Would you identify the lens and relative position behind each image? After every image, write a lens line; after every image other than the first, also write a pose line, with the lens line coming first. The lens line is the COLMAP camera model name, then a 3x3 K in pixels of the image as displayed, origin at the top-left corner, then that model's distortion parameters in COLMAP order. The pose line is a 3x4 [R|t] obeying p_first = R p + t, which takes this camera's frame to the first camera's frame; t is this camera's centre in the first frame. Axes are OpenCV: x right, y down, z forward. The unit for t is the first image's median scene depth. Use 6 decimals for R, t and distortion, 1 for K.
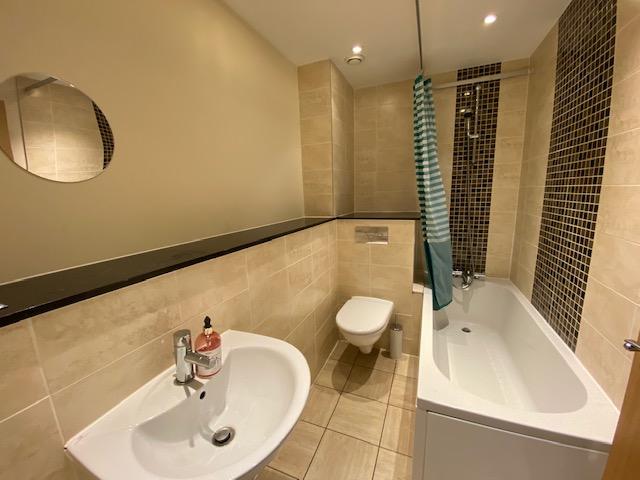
lens RADIAL K [[262.9, 0, 319.0], [0, 262.9, 241.5], [0, 0, 1]] dist [-0.003157, -0.004129]
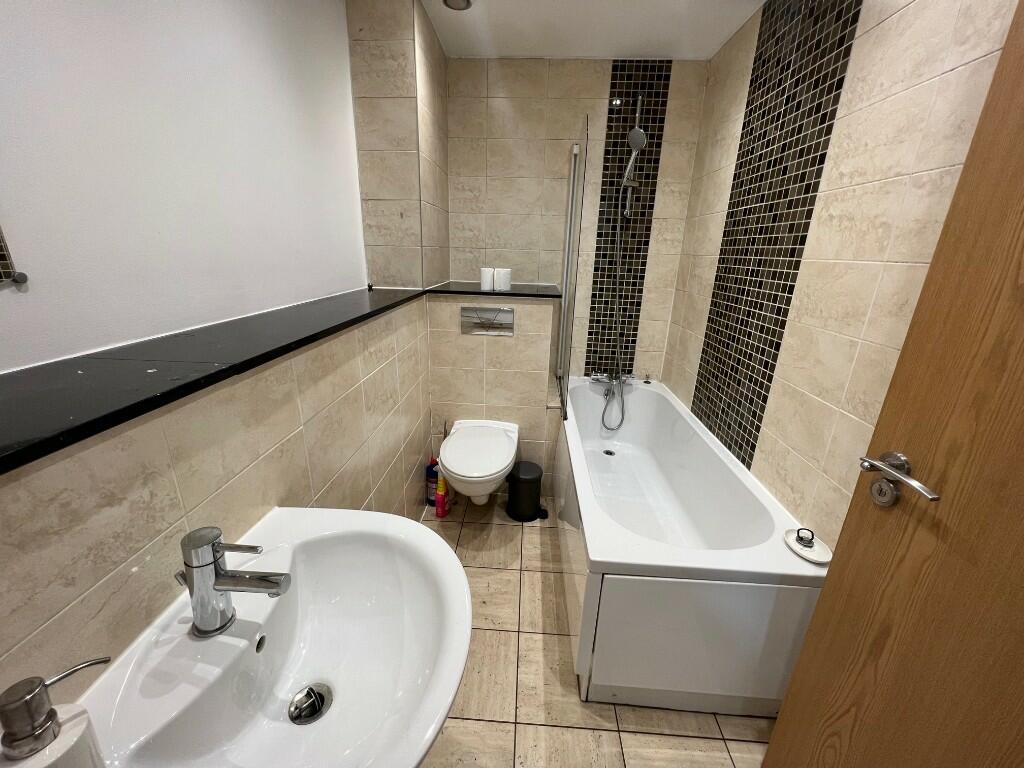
lens RADIAL K [[410.0, 0, 509.0], [0, 410.0, 385.5], [0, 0, 1]] dist [0.000220, 0.002251]
pose [[0.941680, -0.050283, 0.332730, -0.129983], [0.004411, 0.990532, 0.137208, -0.012158], [-0.336479, -0.127738, 0.932987, 0.086545]]
